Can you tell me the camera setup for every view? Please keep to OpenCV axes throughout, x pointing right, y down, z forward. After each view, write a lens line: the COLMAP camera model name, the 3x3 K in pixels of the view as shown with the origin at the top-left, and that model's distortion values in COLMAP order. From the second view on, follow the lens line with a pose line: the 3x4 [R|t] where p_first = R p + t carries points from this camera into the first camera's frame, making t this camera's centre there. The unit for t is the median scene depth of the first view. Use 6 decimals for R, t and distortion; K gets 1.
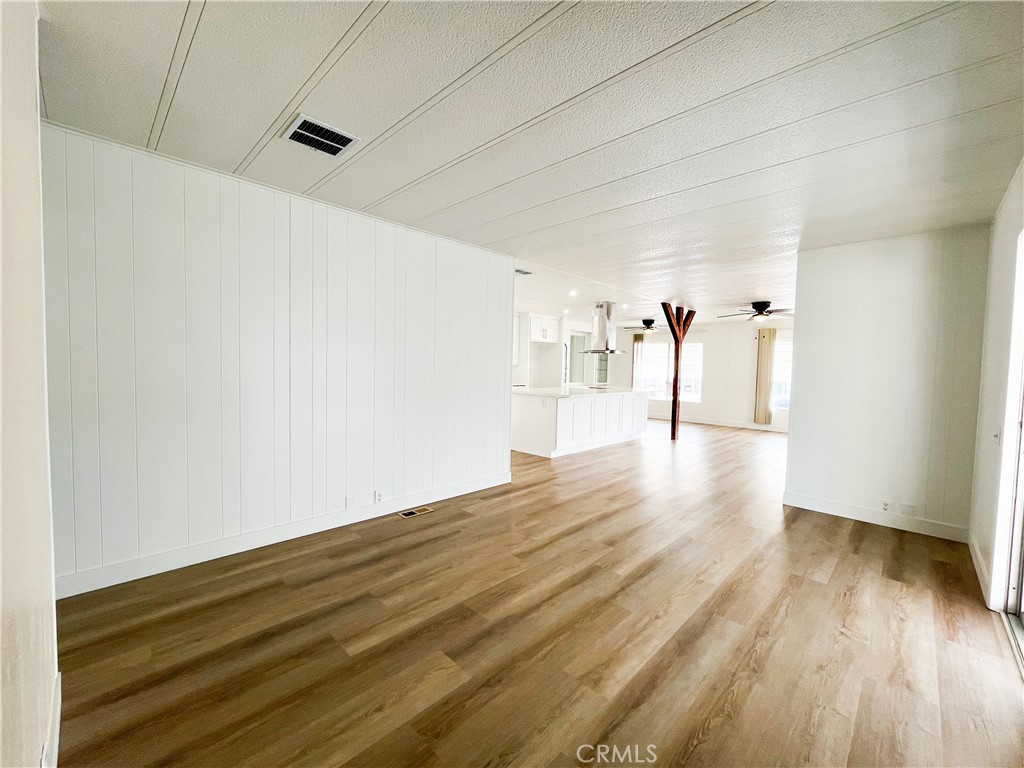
lens RADIAL K [[417.2, 0, 511.8], [0, 417.2, 385.7], [0, 0, 1]] dist [0.000424, 0.000114]
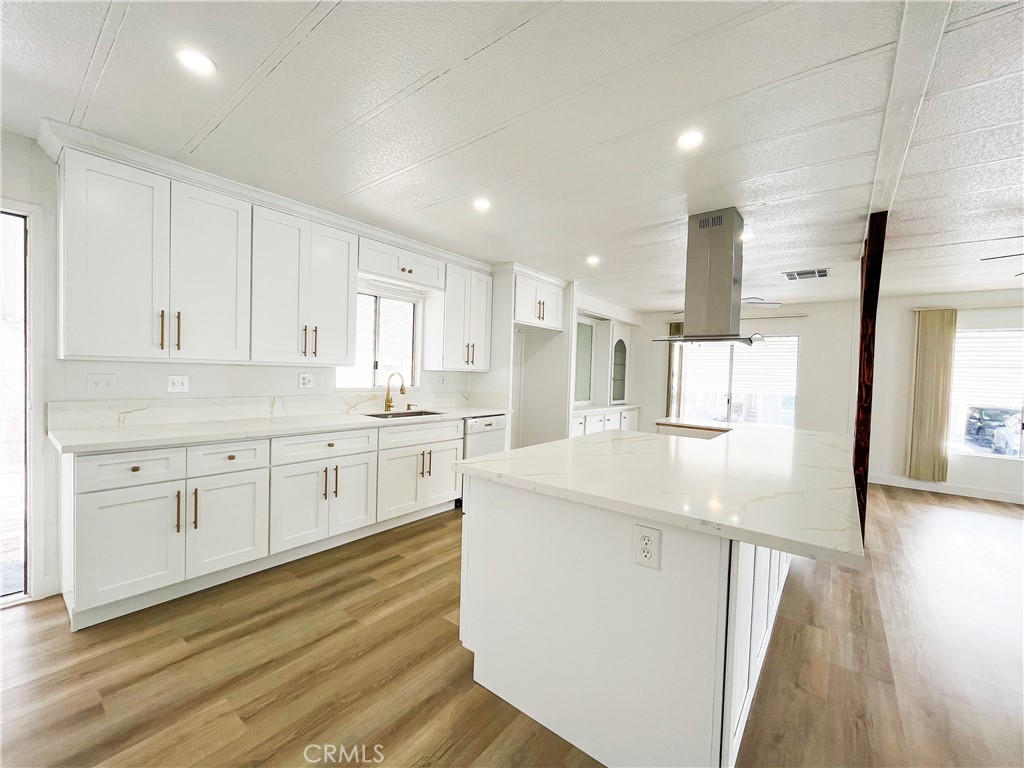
lens RADIAL K [[417.2, 0, 510.1], [0, 417.2, 385.4], [0, 0, 1]] dist [0.000424, 0.000114]
pose [[0.995085, 0.002890, 0.098979, -0.009224], [-0.001292, 0.999868, -0.016204, -0.024404], [-0.099013, 0.015997, 0.994958, 0.497419]]
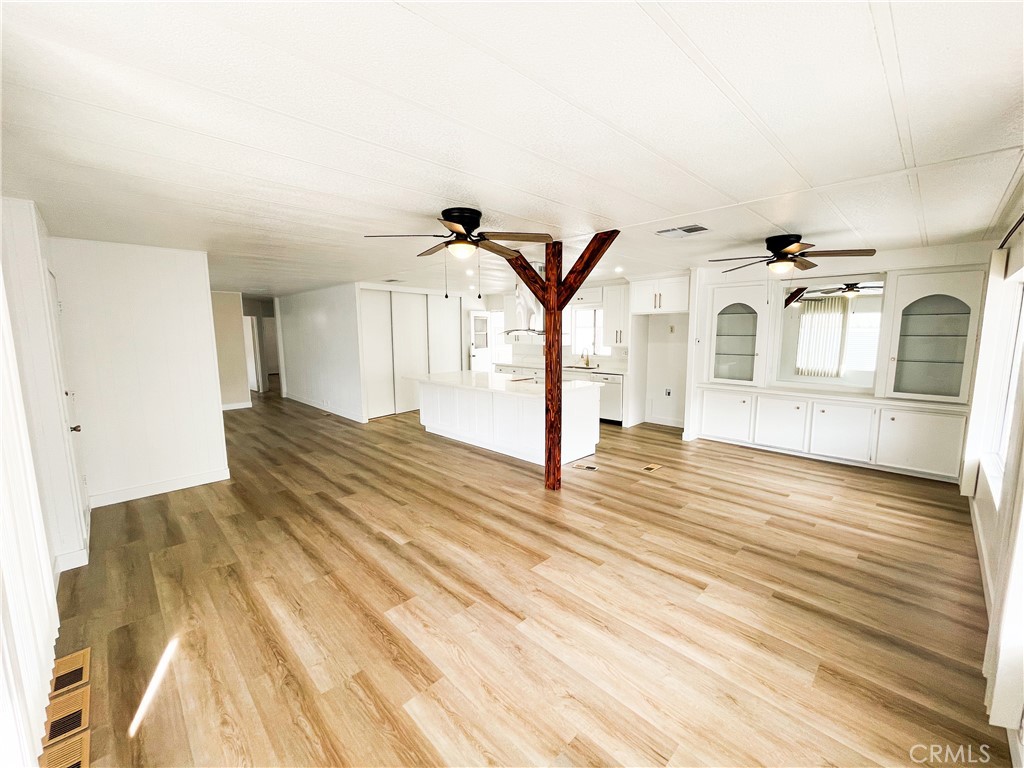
lens RADIAL K [[417.2, 0, 511.4], [0, 417.2, 383.8], [0, 0, 1]] dist [0.000424, 0.000114]
pose [[-0.022763, 0.108242, -0.993864, 0.766104], [-0.034152, 0.993457, 0.108980, -0.057557], [0.999157, 0.036423, -0.018918, 0.784302]]
